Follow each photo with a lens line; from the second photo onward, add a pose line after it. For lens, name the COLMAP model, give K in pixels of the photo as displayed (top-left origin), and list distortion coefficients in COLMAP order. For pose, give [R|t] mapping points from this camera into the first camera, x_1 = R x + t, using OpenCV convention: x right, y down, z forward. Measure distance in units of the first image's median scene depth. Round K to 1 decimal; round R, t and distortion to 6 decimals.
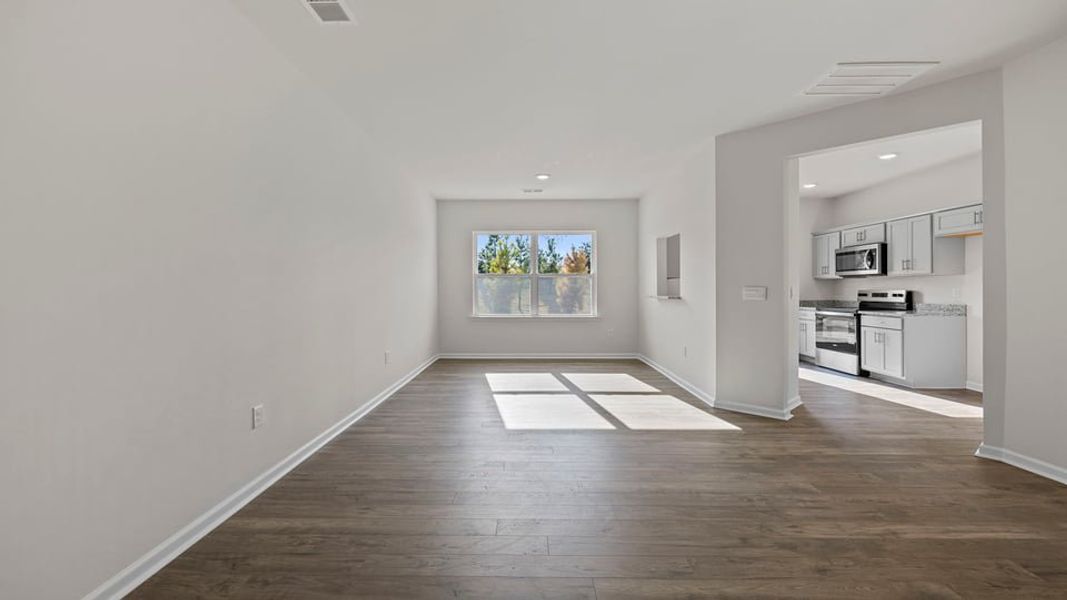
lens RADIAL K [[457.6, 0, 523.5], [0, 457.6, 296.0], [0, 0, 1]] dist [0.000441, 0.001126]
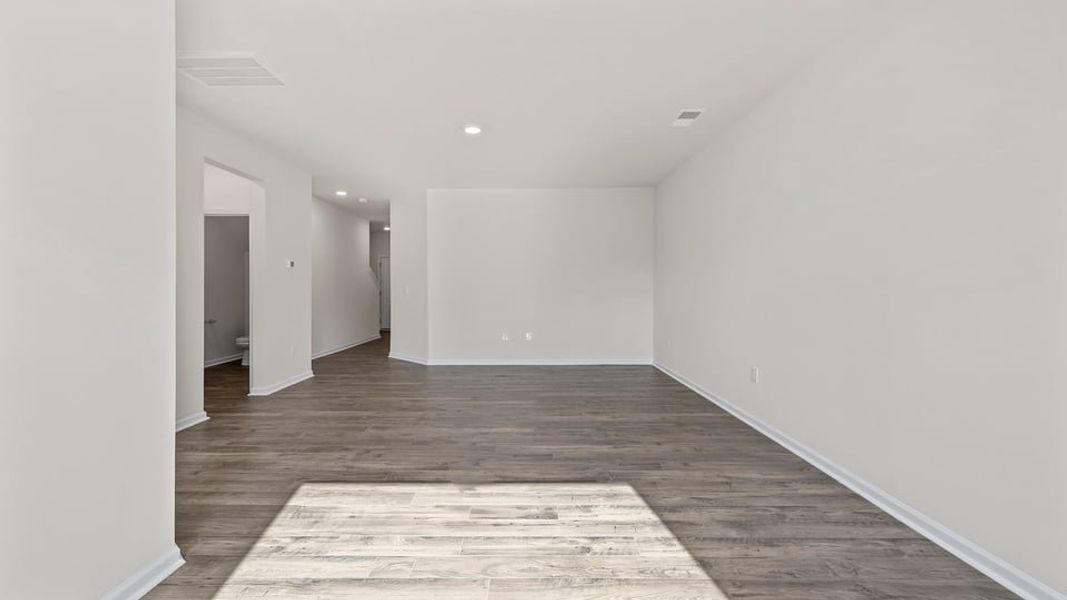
lens RADIAL K [[457.6, 0, 524.7], [0, 457.6, 282.2], [0, 0, 1]] dist [0.000441, 0.001126]
pose [[-0.999951, -0.001540, -0.009751, 0.083587], [-0.001634, 0.999952, 0.009619, -0.022836], [0.009735, 0.009635, -0.999906, 1.208302]]
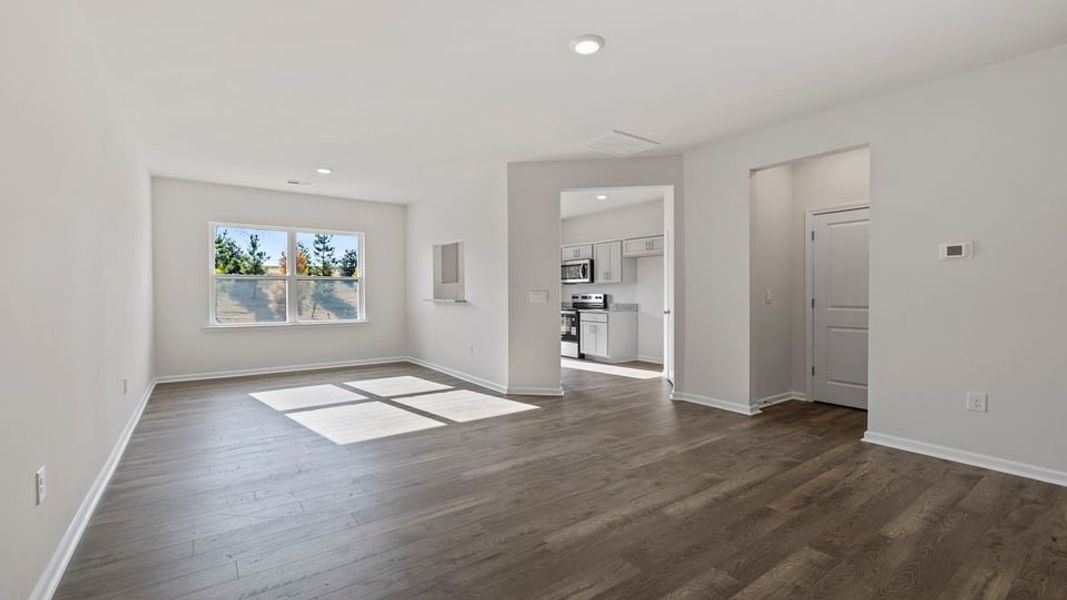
lens RADIAL K [[457.6, 0, 527.9], [0, 457.6, 302.8], [0, 0, 1]] dist [0.000441, 0.001126]
pose [[0.803265, -0.012712, 0.595486, -0.199165], [0.008835, 0.999917, 0.009428, -0.000982], [-0.595556, -0.002312, 0.803311, 0.022894]]
